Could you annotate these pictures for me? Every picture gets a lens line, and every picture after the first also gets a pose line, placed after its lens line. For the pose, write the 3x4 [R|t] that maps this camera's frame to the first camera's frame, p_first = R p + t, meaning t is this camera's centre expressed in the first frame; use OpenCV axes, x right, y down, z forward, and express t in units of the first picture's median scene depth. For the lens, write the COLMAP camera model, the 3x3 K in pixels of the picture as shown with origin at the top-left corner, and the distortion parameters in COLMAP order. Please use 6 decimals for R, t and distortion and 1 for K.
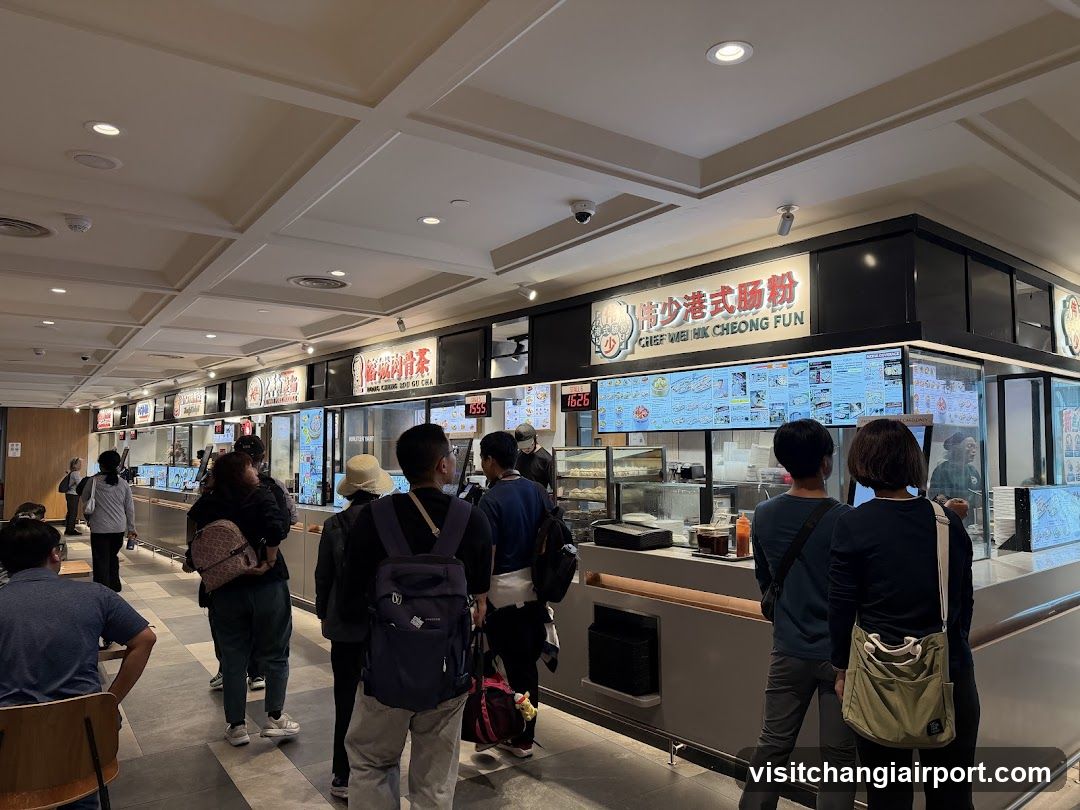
lens RADIAL K [[784.4, 0, 540.0], [0, 784.4, 405.0], [0, 0, 1]] dist [0.003002, -0.000738]
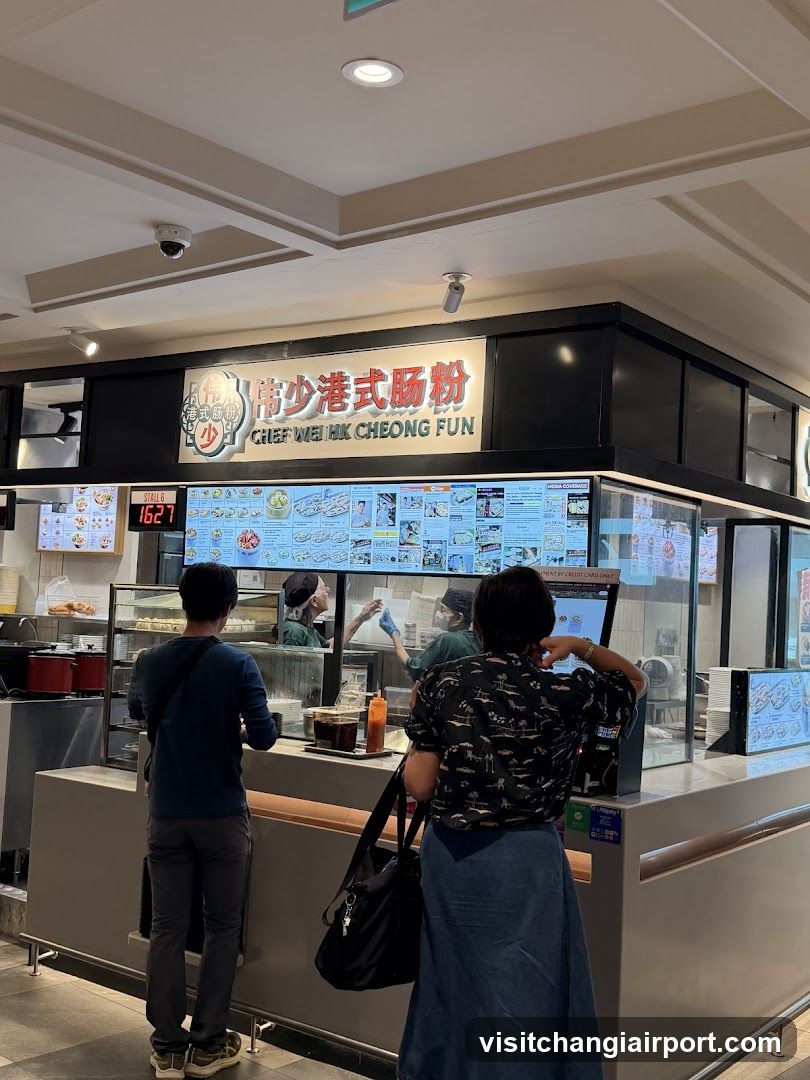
lens RADIAL K [[1304.9, 0, 434.6], [0, 1304.9, 540.6], [0, 0, 1]] dist [0.134309, -0.062335]
pose [[0.968775, 0.057629, 0.241151, 0.013498], [-0.062776, 0.997933, 0.013711, -0.017697], [-0.239862, -0.028421, 0.970391, -0.154208]]
